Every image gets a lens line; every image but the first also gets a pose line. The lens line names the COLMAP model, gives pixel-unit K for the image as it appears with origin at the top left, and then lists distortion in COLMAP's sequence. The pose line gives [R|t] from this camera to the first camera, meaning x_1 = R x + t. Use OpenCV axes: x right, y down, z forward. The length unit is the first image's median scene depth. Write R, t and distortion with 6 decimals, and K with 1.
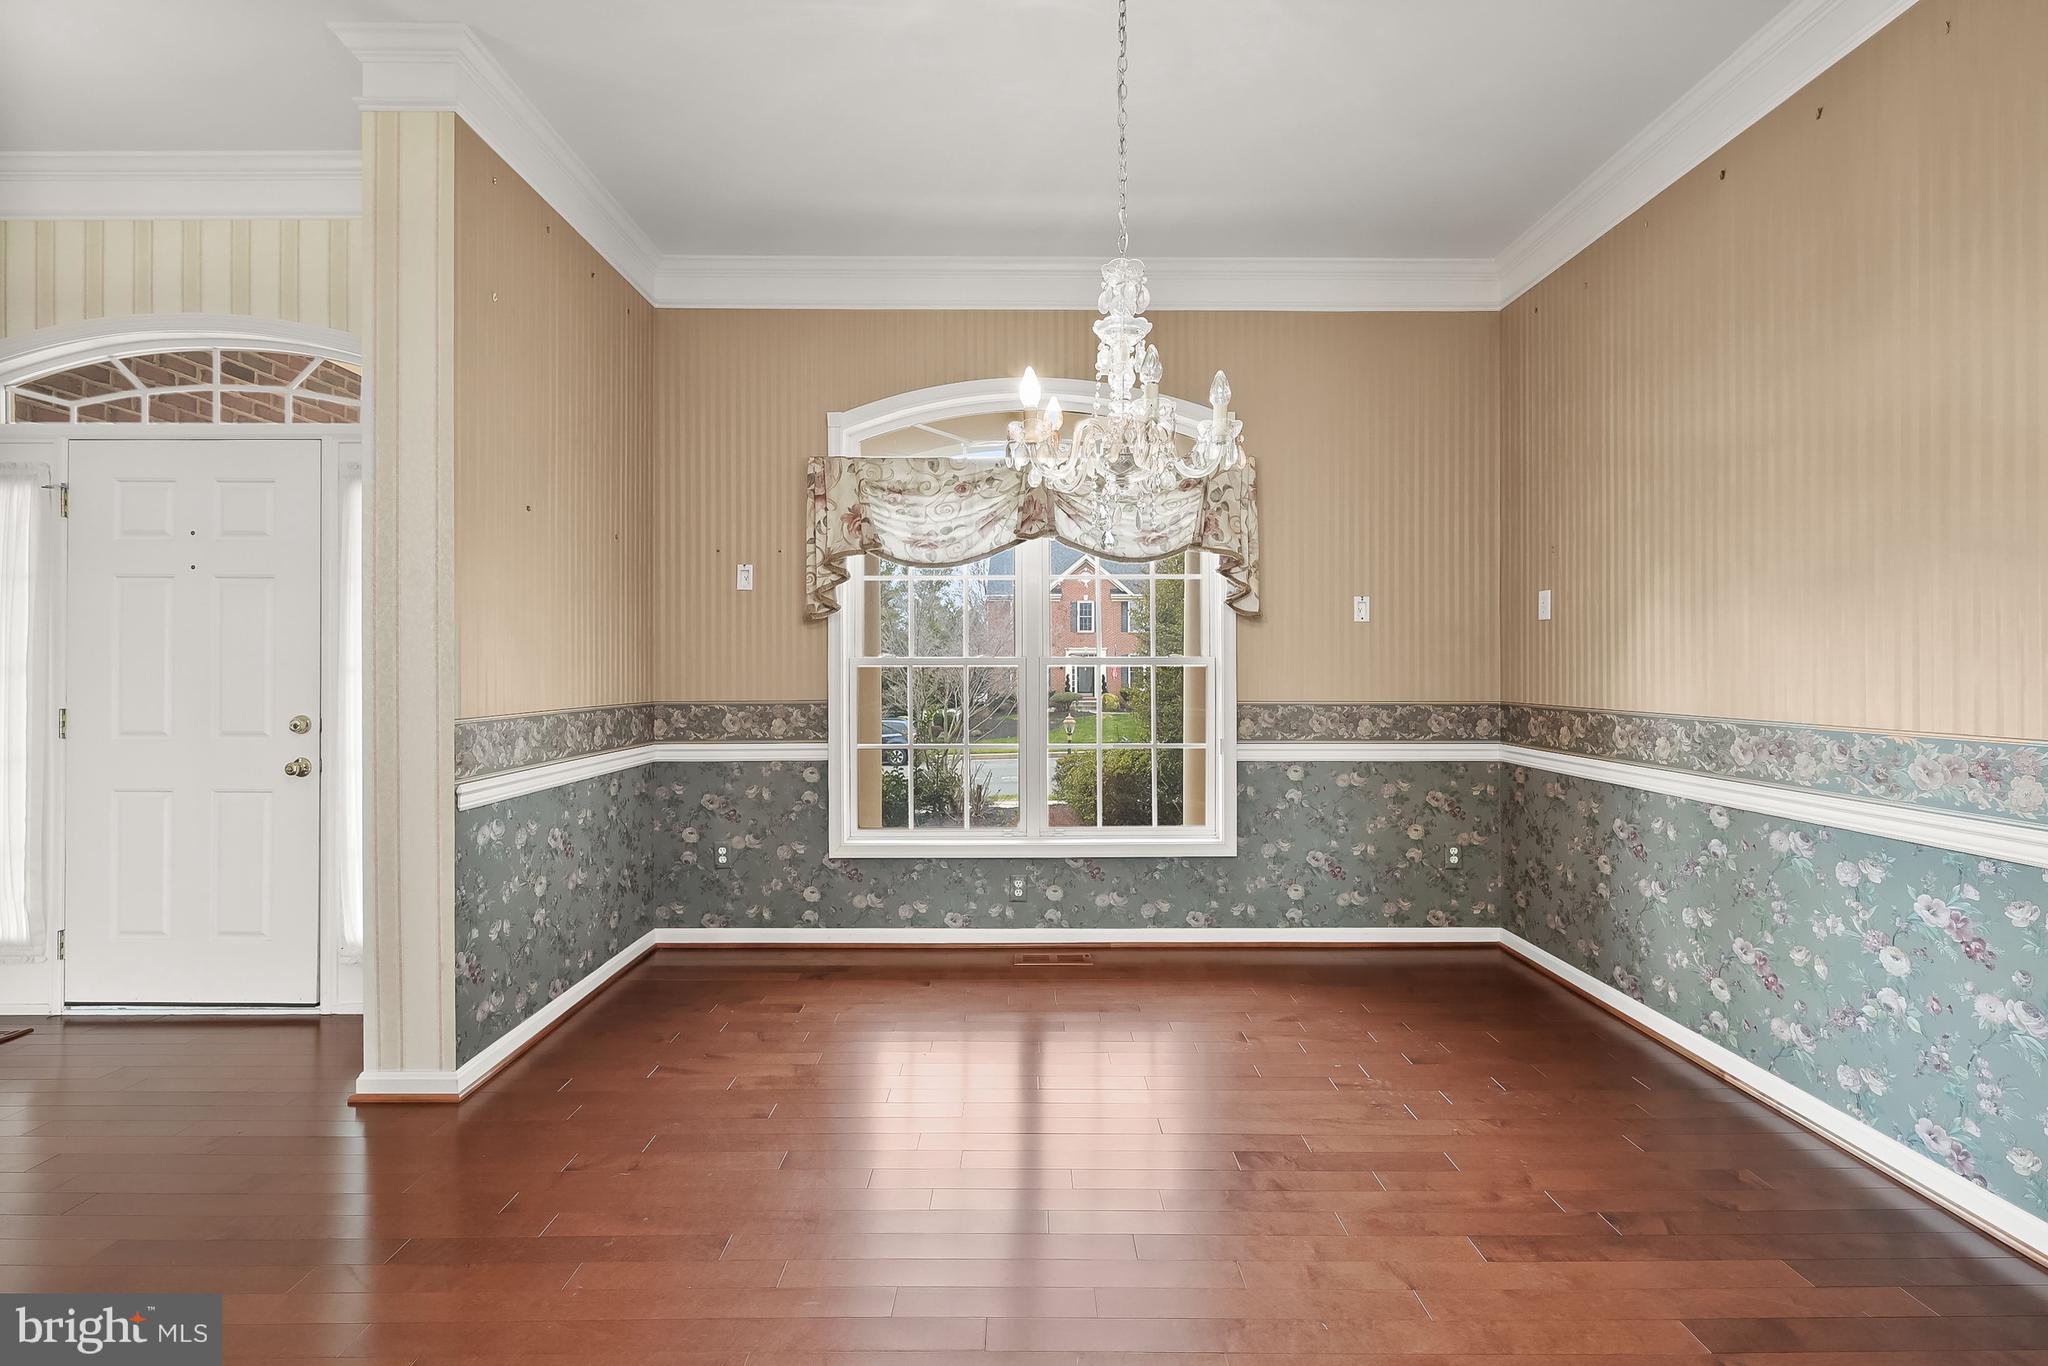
lens RADIAL K [[876.9, 0, 1032.1], [0, 876.9, 668.9], [0, 0, 1]] dist [-0.001303, -0.000207]
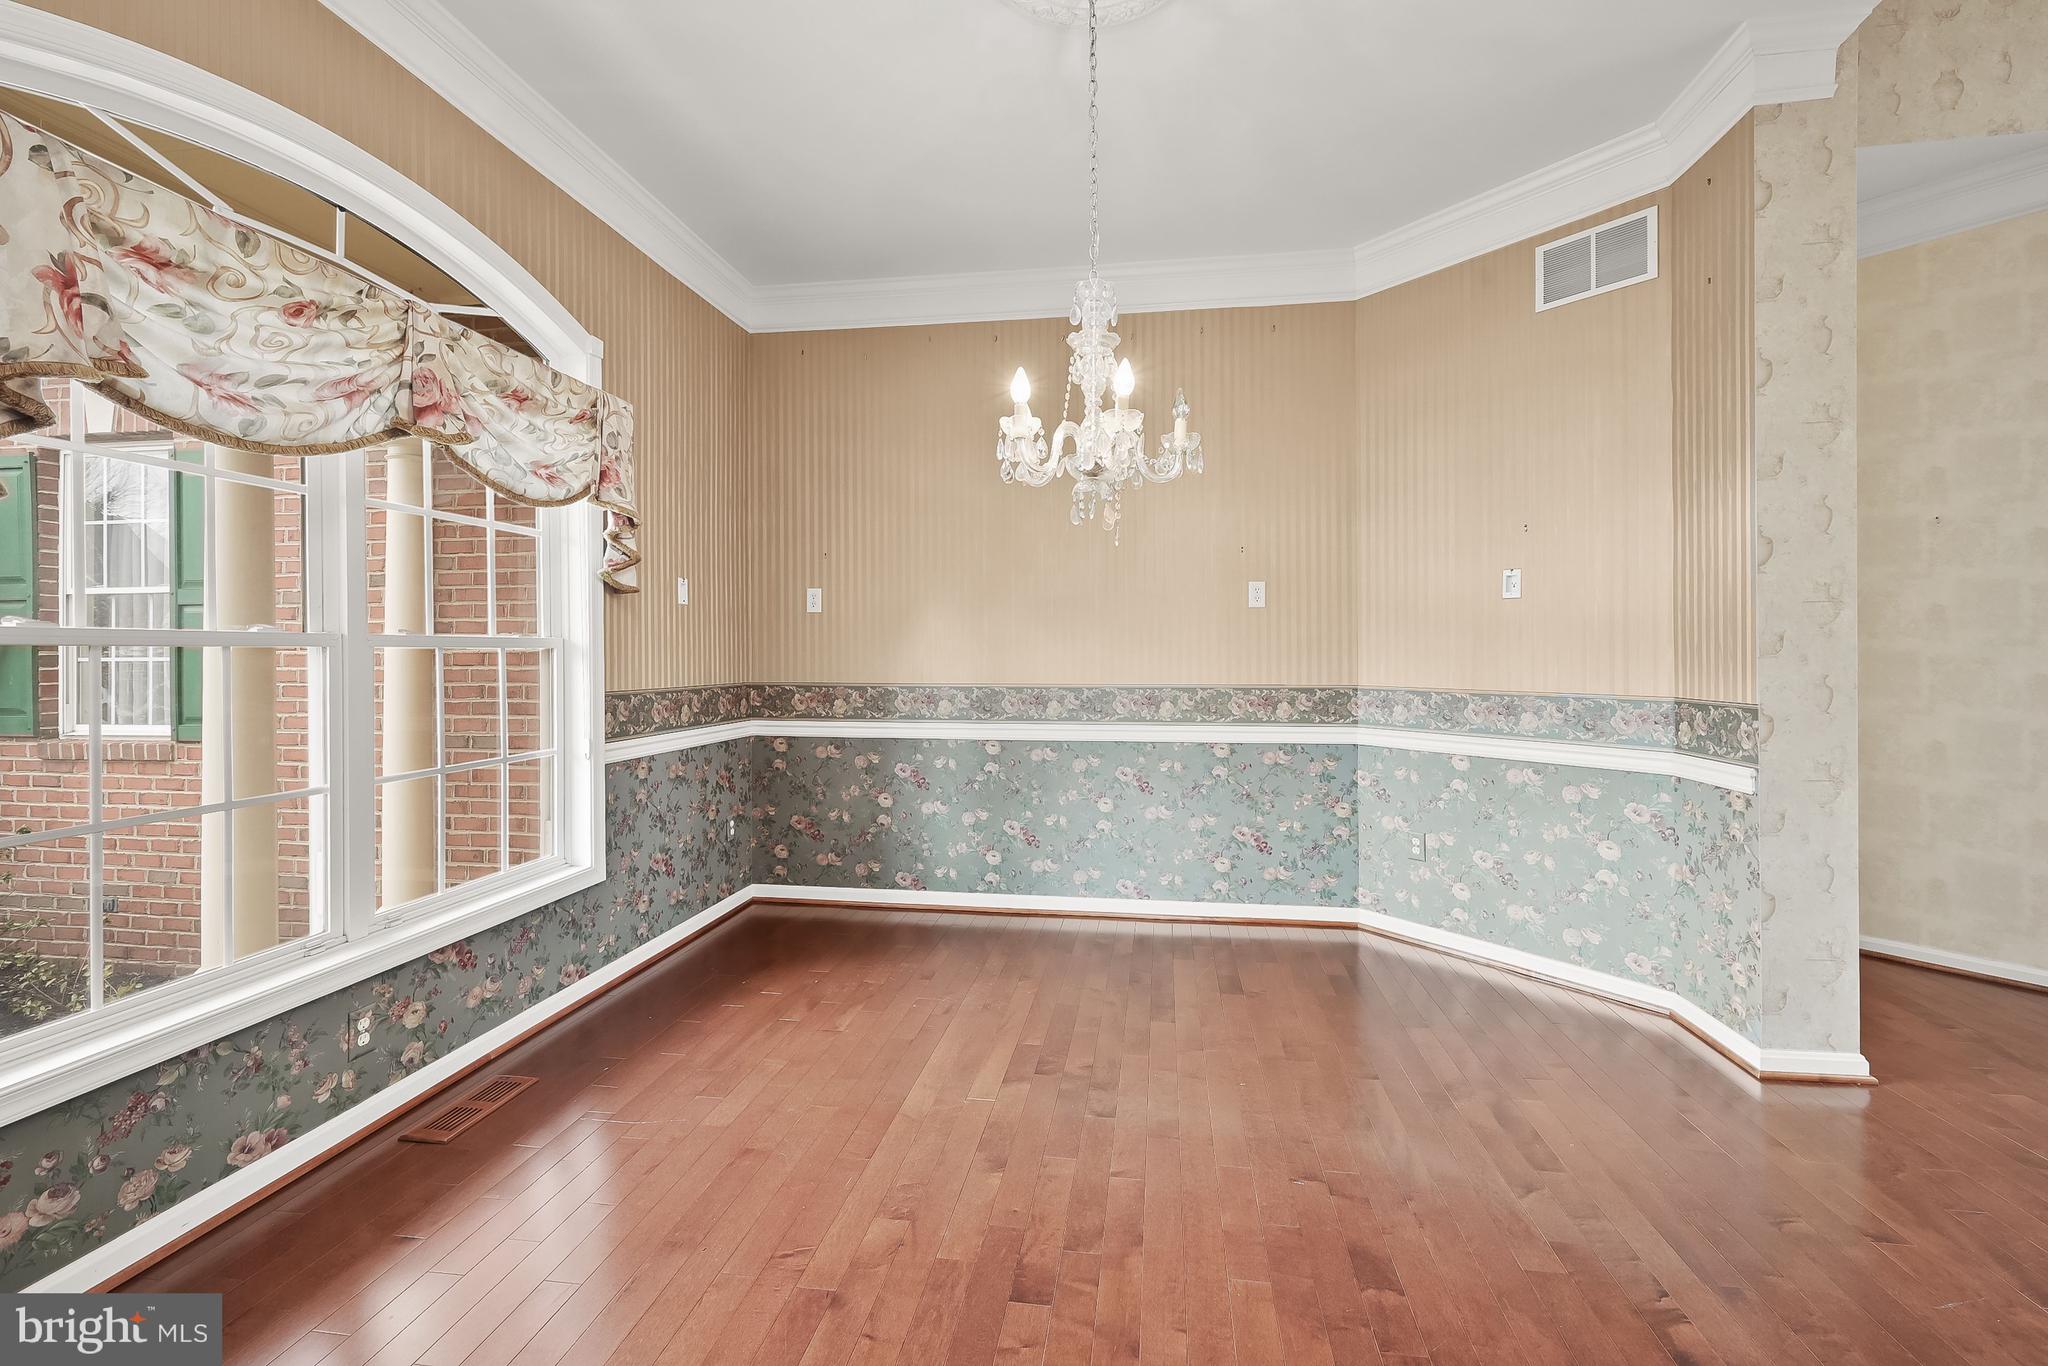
lens RADIAL K [[880.8, 0, 1029.3], [0, 880.8, 651.5], [0, 0, 1]] dist [0.001519, -0.000058]
pose [[0.158950, 0.002749, 0.987283, -0.537763], [0.002983, 0.999990, -0.003264, 0.002352], [-0.987282, 0.003464, 0.158940, 0.486720]]
